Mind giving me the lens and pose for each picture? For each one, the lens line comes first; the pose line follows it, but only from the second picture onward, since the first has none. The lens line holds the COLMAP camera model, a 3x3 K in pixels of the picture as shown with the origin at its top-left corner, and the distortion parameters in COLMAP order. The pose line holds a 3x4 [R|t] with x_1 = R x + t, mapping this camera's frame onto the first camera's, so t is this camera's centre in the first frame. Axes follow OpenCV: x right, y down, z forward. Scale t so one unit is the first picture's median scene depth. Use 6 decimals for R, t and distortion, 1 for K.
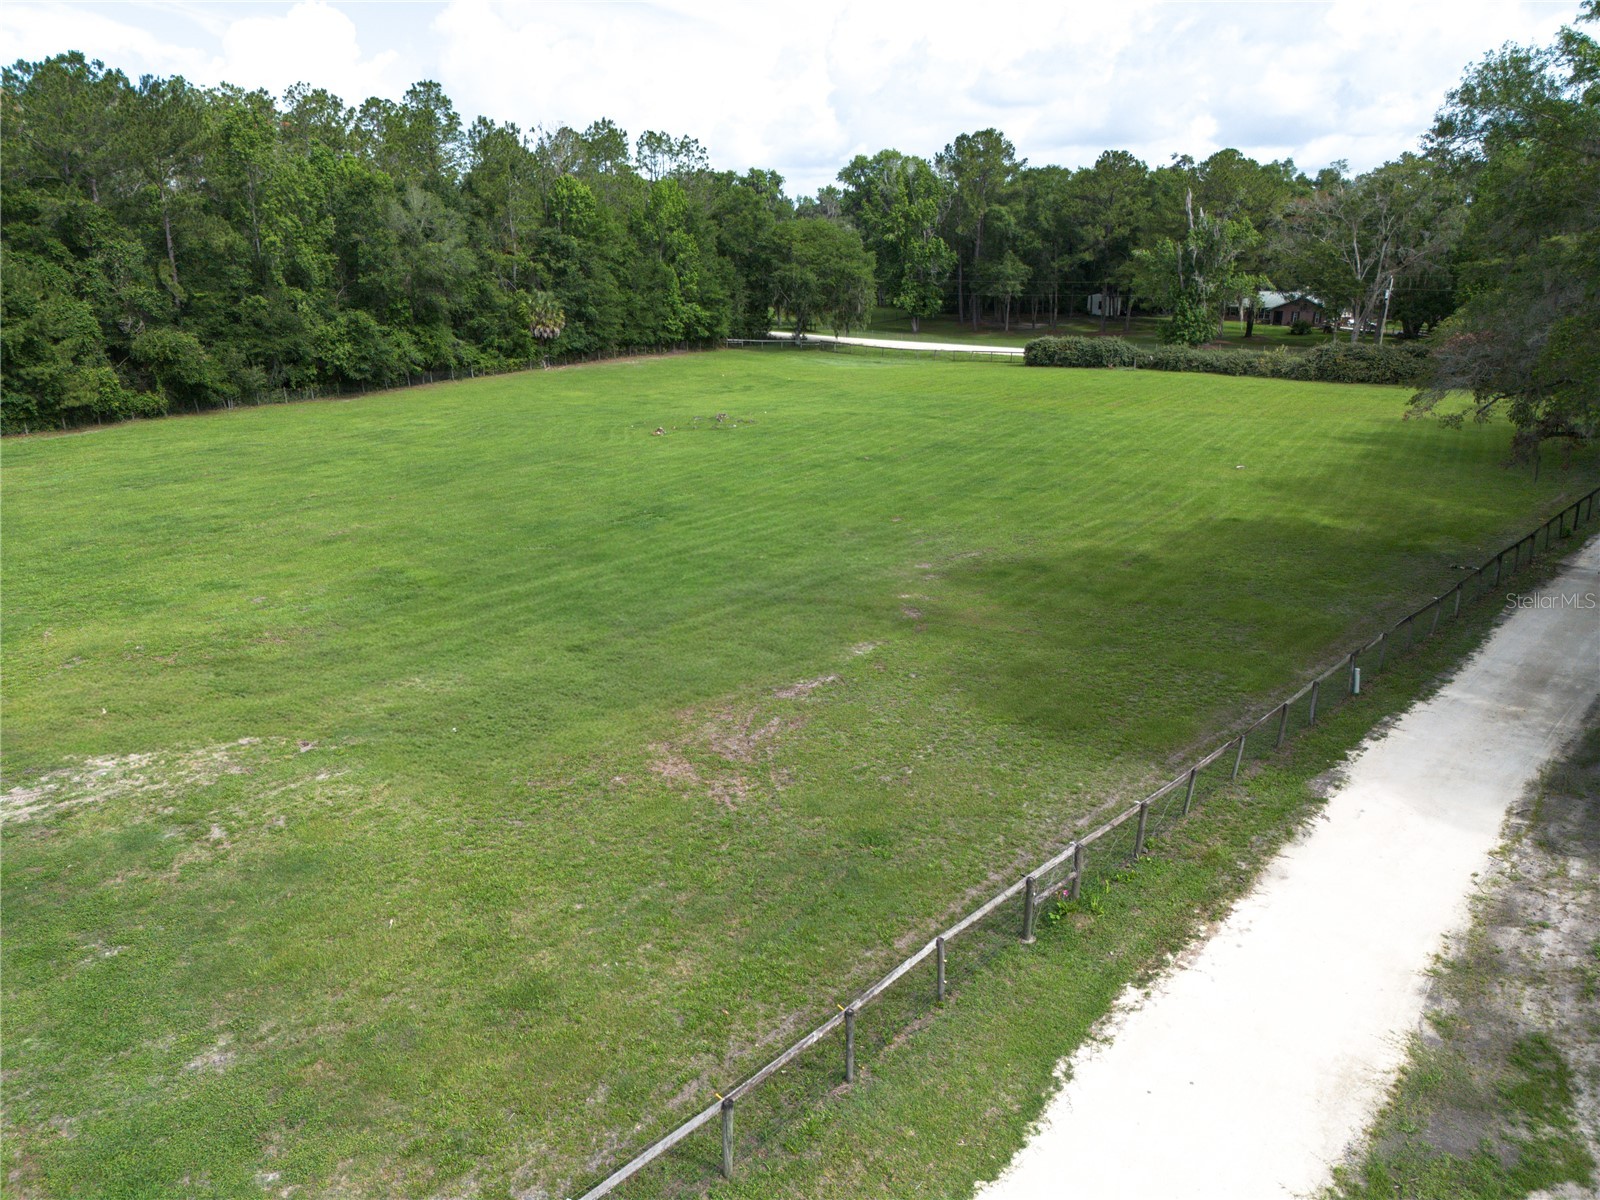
lens RADIAL K [[1130.3, 0, 801.8], [0, 1130.3, 597.7], [0, 0, 1]] dist [0.046545, -0.032308]
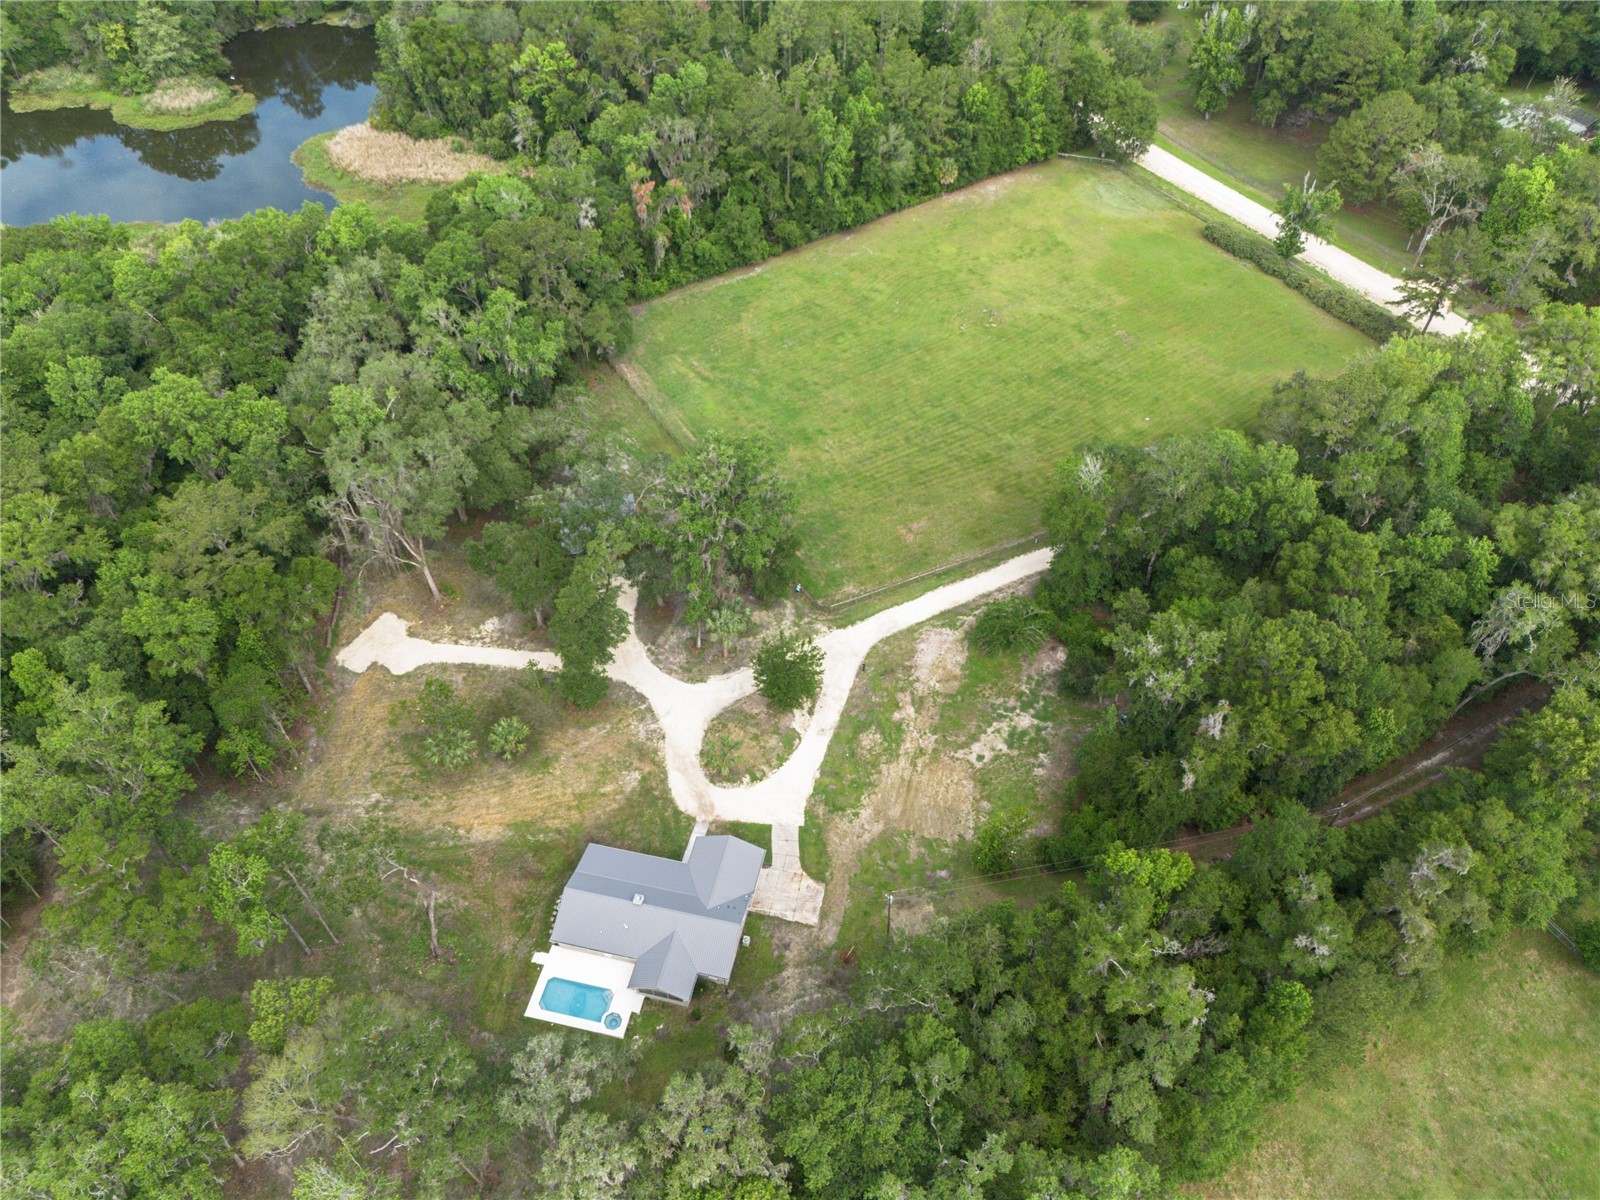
lens RADIAL K [[1130.3, 0, 801.7], [0, 1130.3, 597.4], [0, 0, 1]] dist [0.046545, -0.032308]
pose [[0.925863, 0.276480, -0.257559, 0.285084], [-0.108036, 0.846867, 0.520716, -0.722481], [0.362086, -0.454286, 0.813952, -1.167231]]
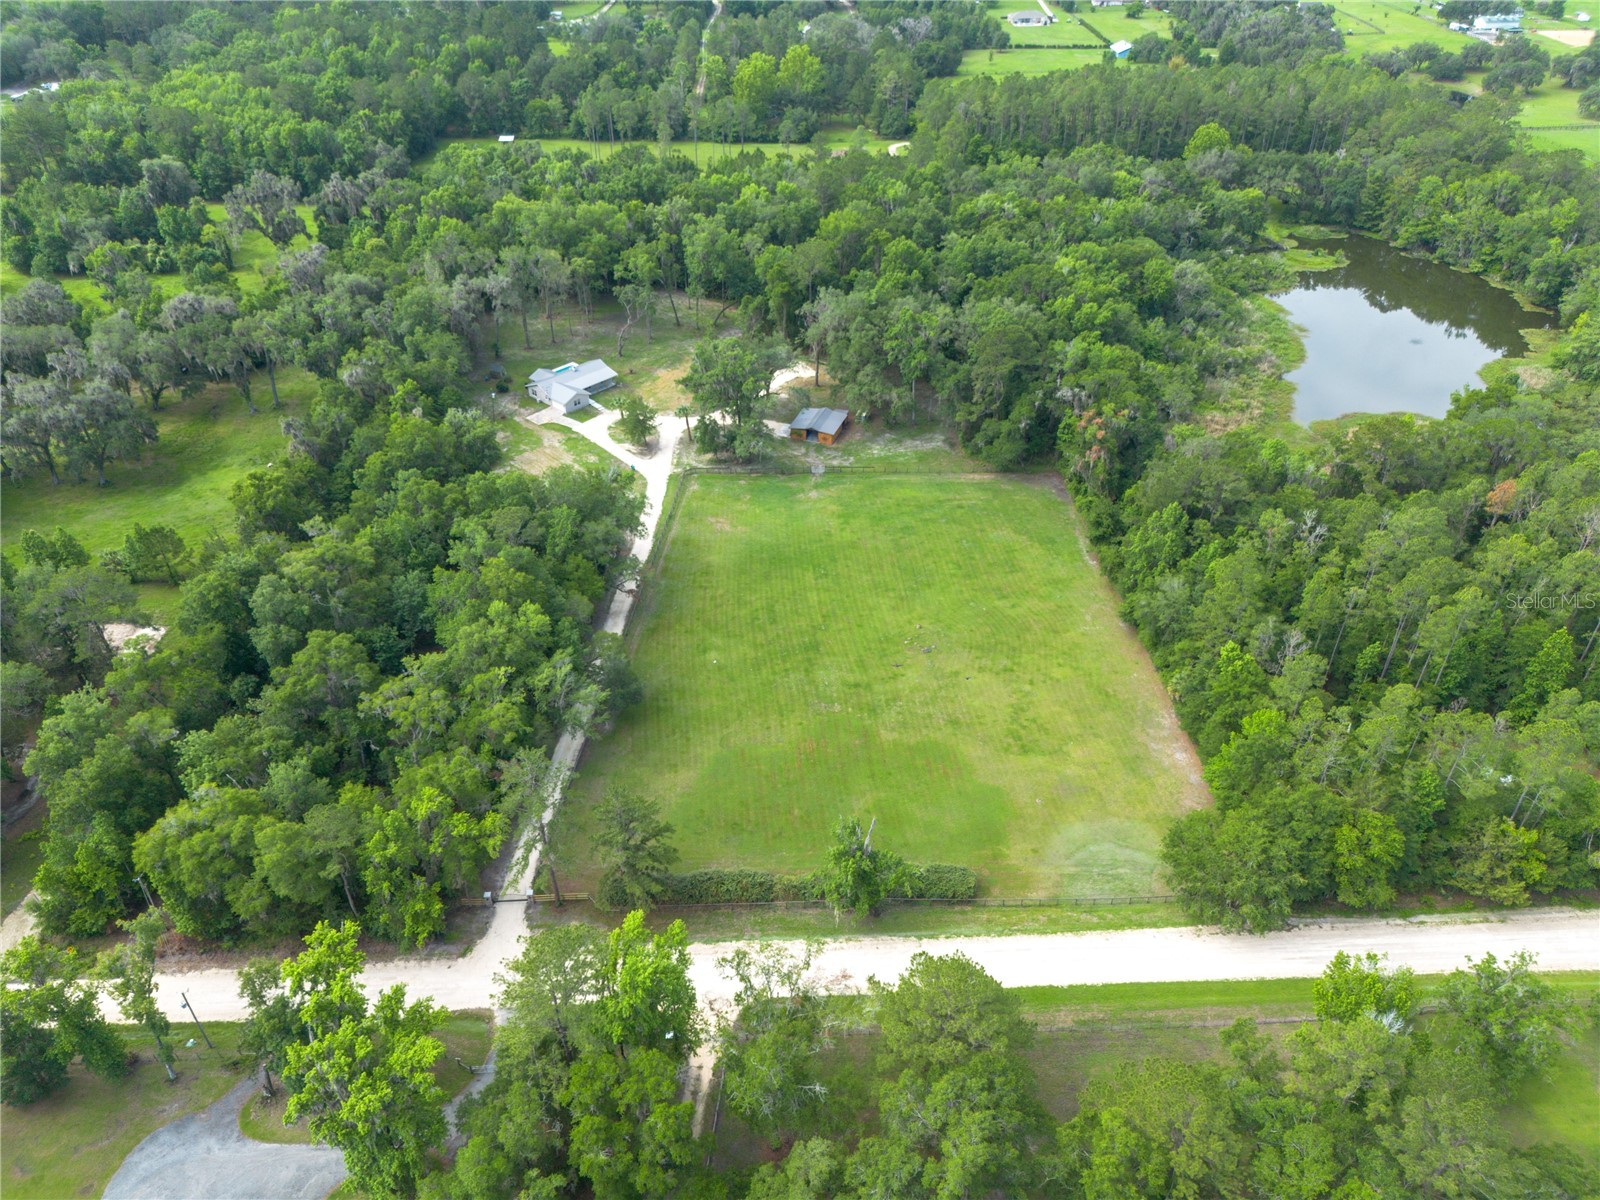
lens RADIAL K [[1130.3, 0, 798.4], [0, 1130.3, 600.3], [0, 0, 1]] dist [0.046545, -0.032308]
pose [[-0.785919, 0.359192, -0.503301, 1.068646], [-0.180861, 0.644831, 0.742618, -1.605408], [0.591287, 0.674666, -0.441821, 1.483180]]
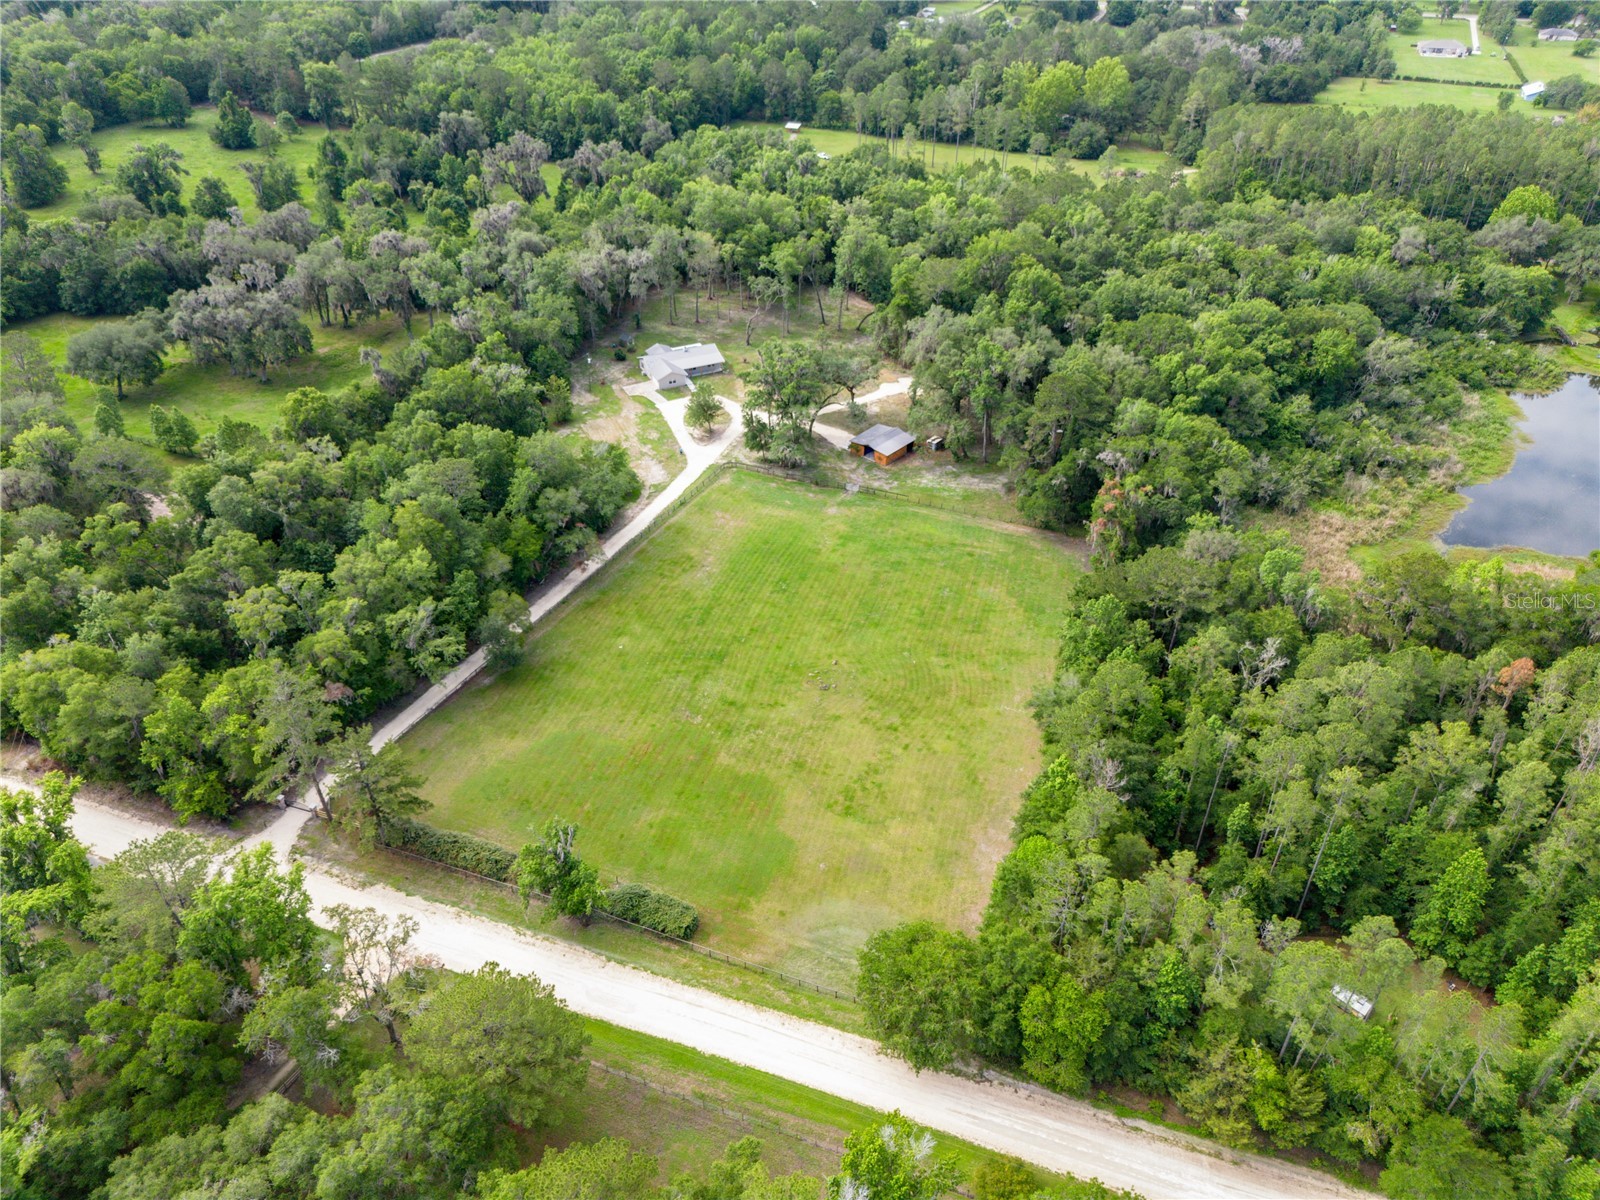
lens RADIAL K [[1130.3, 0, 798.9], [0, 1130.3, 600.2], [0, 0, 1]] dist [0.046545, -0.032308]
pose [[-0.960120, 0.158145, -0.230564, 0.393185], [-0.087545, 0.613138, 0.785110, -1.692697], [0.265529, 0.773984, -0.574841, 1.760733]]
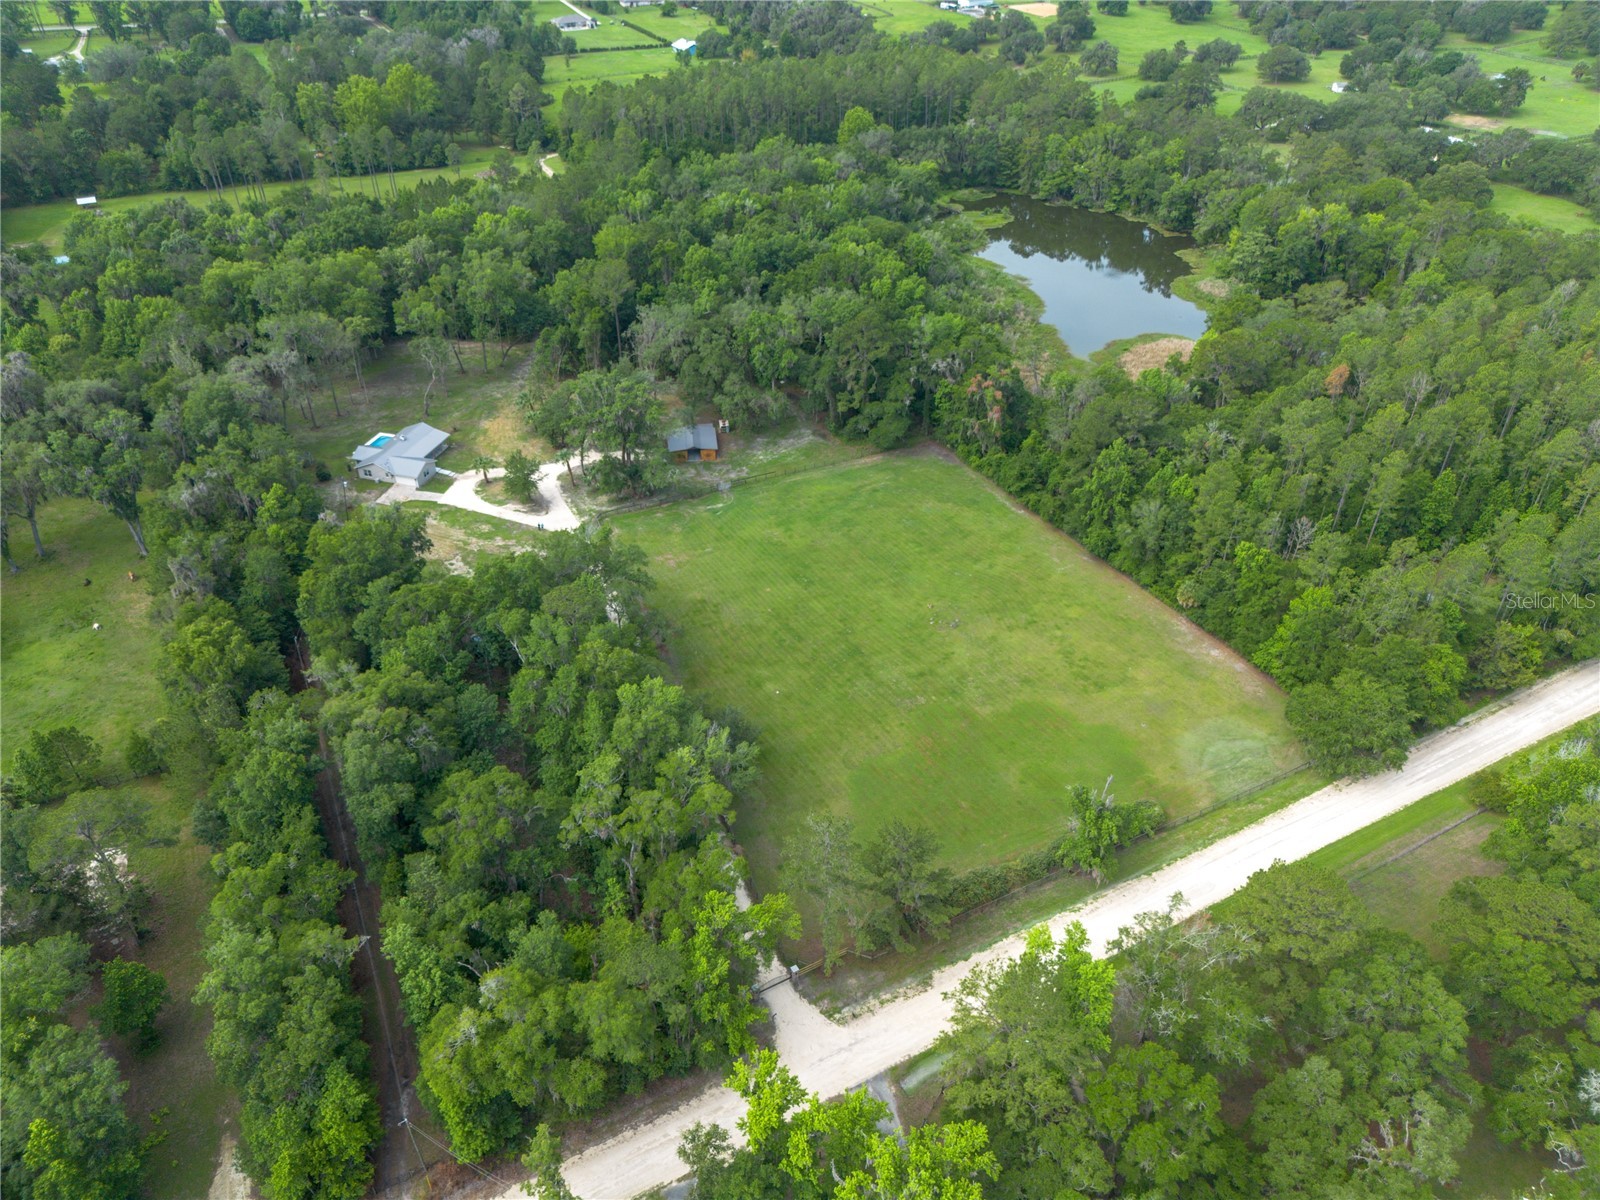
lens RADIAL K [[1130.3, 0, 798.2], [0, 1130.3, 600.1], [0, 0, 1]] dist [0.046545, -0.032308]
pose [[-0.435831, 0.518844, -0.735427, 1.526011], [-0.267129, 0.705726, 0.656196, -1.423550], [0.859473, 0.482444, -0.168979, 0.891458]]
